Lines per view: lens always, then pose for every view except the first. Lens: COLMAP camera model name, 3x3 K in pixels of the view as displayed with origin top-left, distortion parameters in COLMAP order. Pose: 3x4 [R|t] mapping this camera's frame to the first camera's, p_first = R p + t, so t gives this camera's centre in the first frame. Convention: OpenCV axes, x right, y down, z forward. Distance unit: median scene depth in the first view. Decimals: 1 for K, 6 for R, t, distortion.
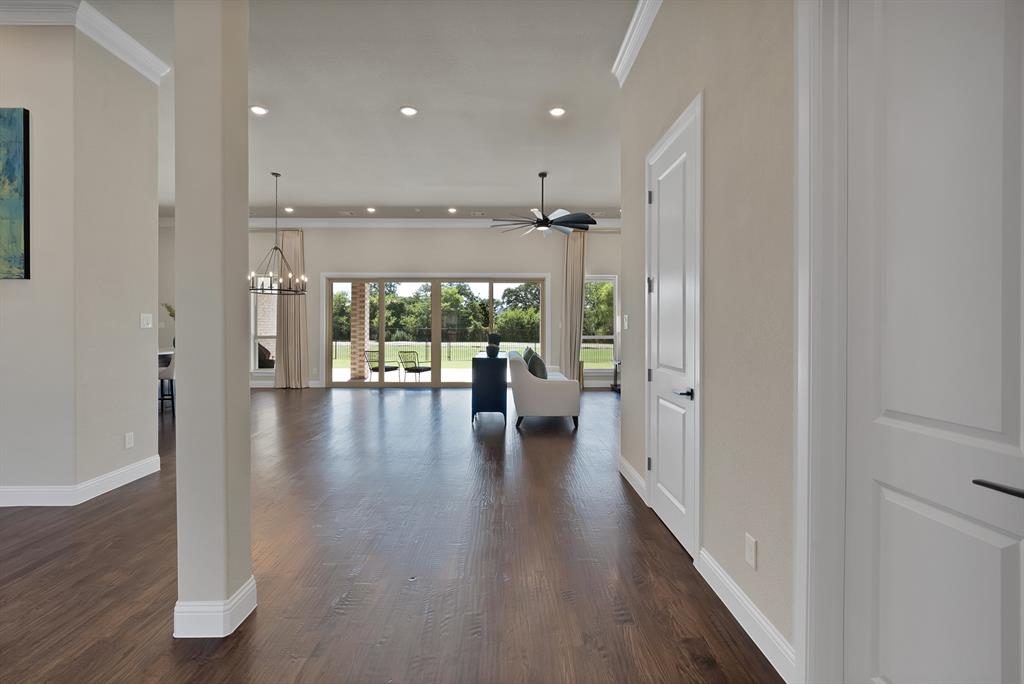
lens RADIAL K [[444.0, 0, 511.4], [0, 444.0, 332.8], [0, 0, 1]] dist [-0.000024, -0.000019]
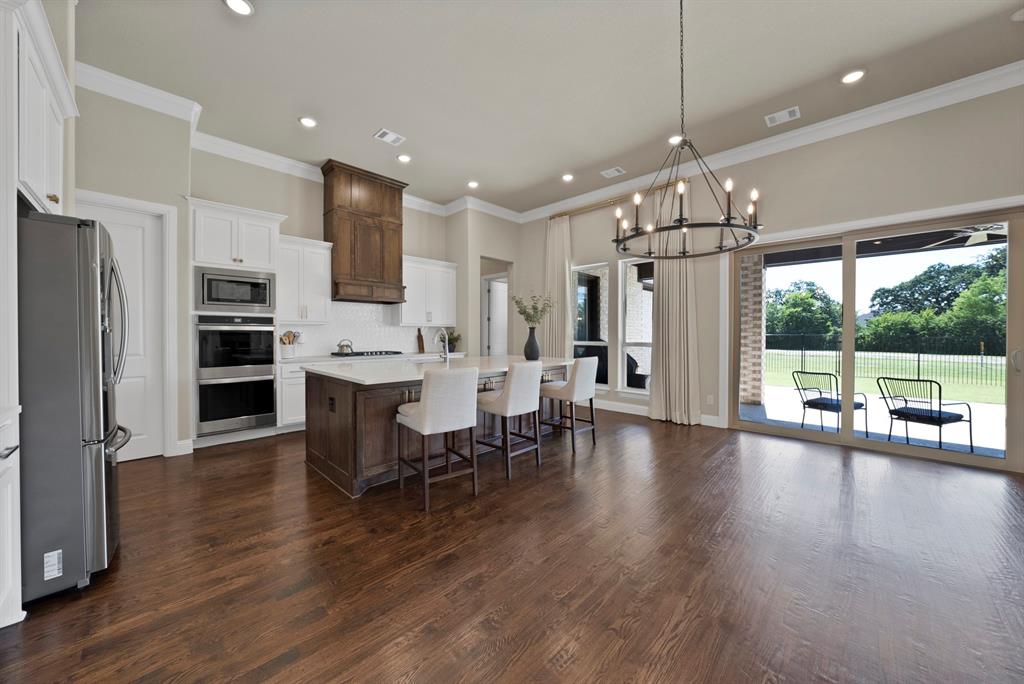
lens RADIAL K [[367.7, 0, 510.9], [0, 367.7, 339.2], [0, 0, 1]] dist [-0.014262, 0.000539]
pose [[0.701003, 0.005299, -0.713139, -0.198070], [-0.005583, 0.999983, 0.001942, 0.000766], [0.713137, 0.002620, 0.701020, 0.318029]]
